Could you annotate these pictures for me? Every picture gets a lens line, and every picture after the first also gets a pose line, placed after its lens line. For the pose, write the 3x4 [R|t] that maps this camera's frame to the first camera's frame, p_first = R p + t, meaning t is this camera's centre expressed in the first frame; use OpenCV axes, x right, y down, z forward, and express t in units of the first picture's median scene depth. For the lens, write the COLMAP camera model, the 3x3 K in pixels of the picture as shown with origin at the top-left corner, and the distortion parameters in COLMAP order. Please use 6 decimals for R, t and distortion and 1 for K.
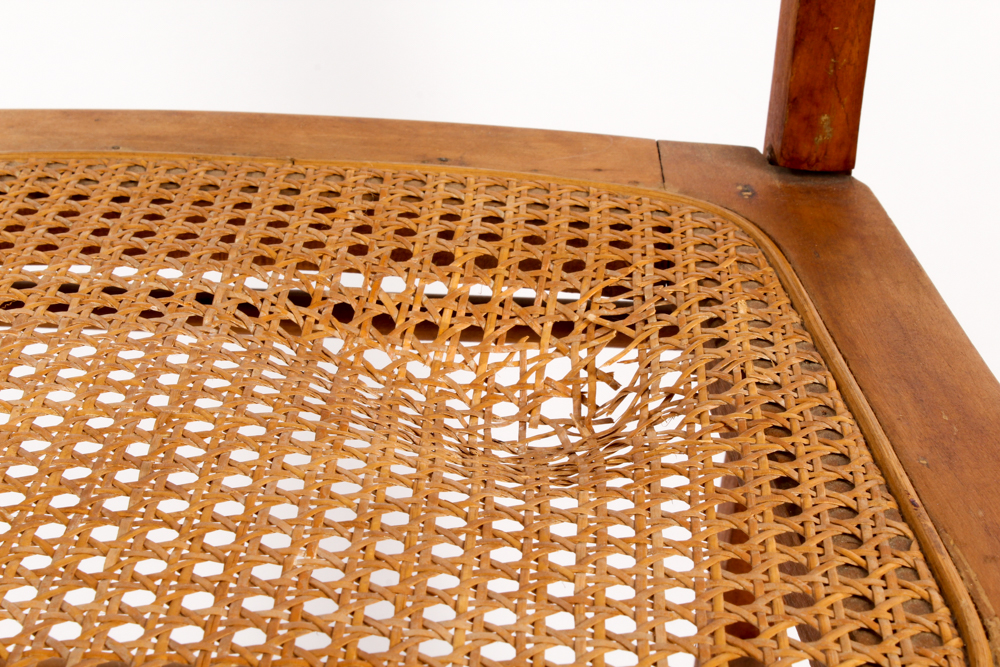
lens RADIAL K [[2141.1, 0, 500.0], [0, 2141.1, 333.5], [0, 0, 1]] dist [0.044225, 0.311801]
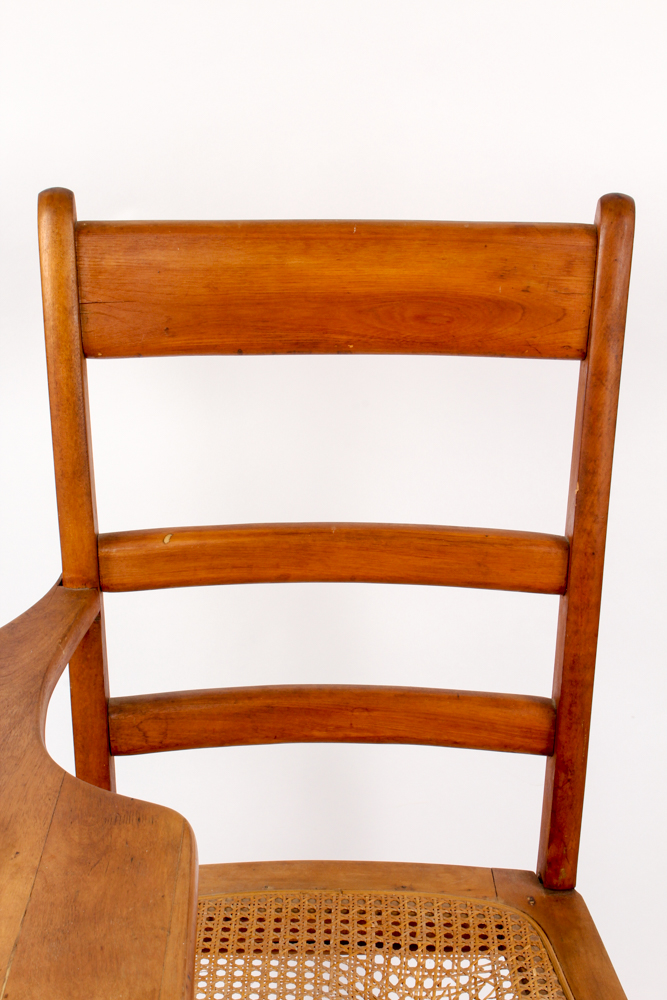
lens RADIAL K [[1807.6, 0, 333.5], [0, 1807.6, 500.0], [0, 0, 1]] dist [-0.014273, 0.019775]
pose [[0.999177, -0.025946, 0.031192, -0.171235], [0.027863, 0.997643, -0.062711, -0.424450], [-0.029491, 0.063529, 0.997544, -1.127213]]
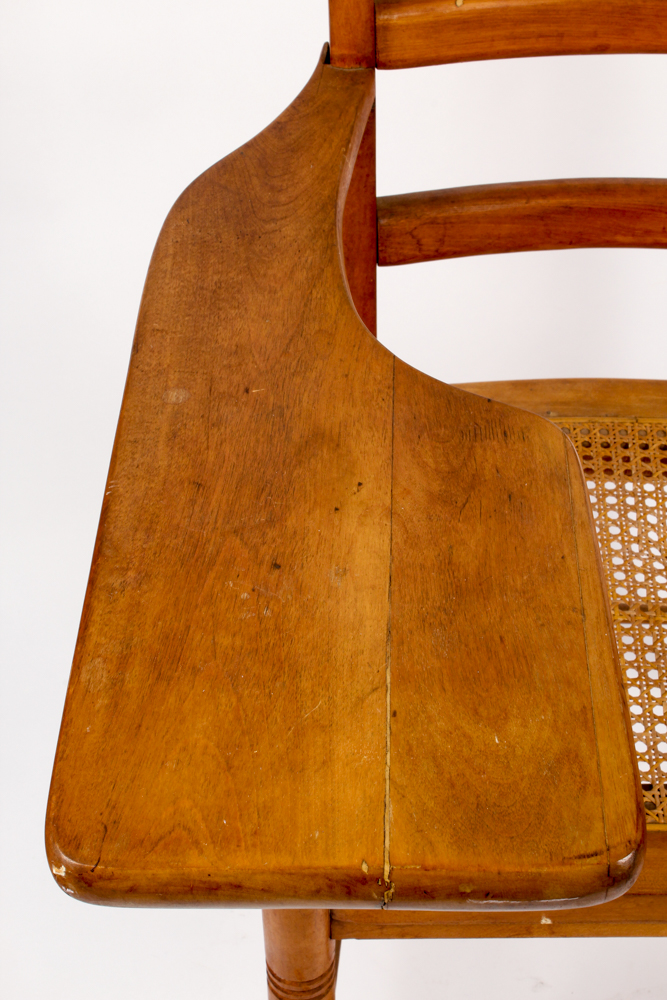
lens RADIAL K [[1725.0, 0, 332.3], [0, 1725.0, 521.9], [0, 0, 1]] dist [0.009995, -0.061360]
pose [[0.999819, -0.018599, -0.003996, -0.418262], [0.018884, 0.944929, 0.326729, -0.582577], [-0.002301, -0.326746, 0.945110, -0.651064]]
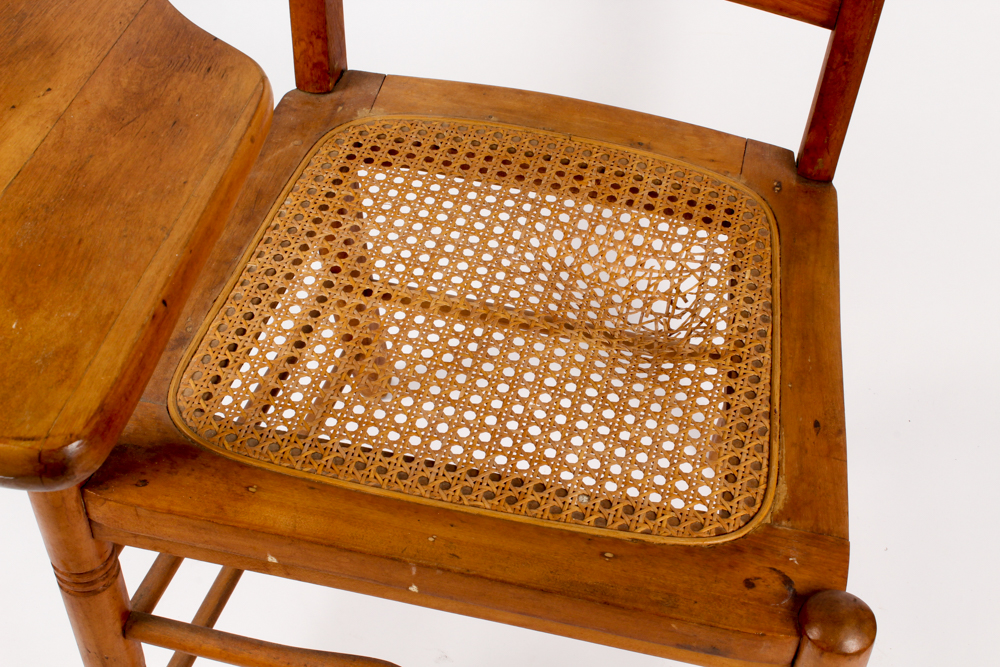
lens RADIAL K [[1550.0, 0, 500.0], [0, 1550.0, 333.5], [0, 0, 1]] dist [-0.001861, -0.081003]
pose [[0.976360, 0.164485, -0.140232, 0.092003], [-0.102907, 0.924262, 0.367628, -0.502622], [0.190081, -0.344506, 0.919339, -0.550821]]
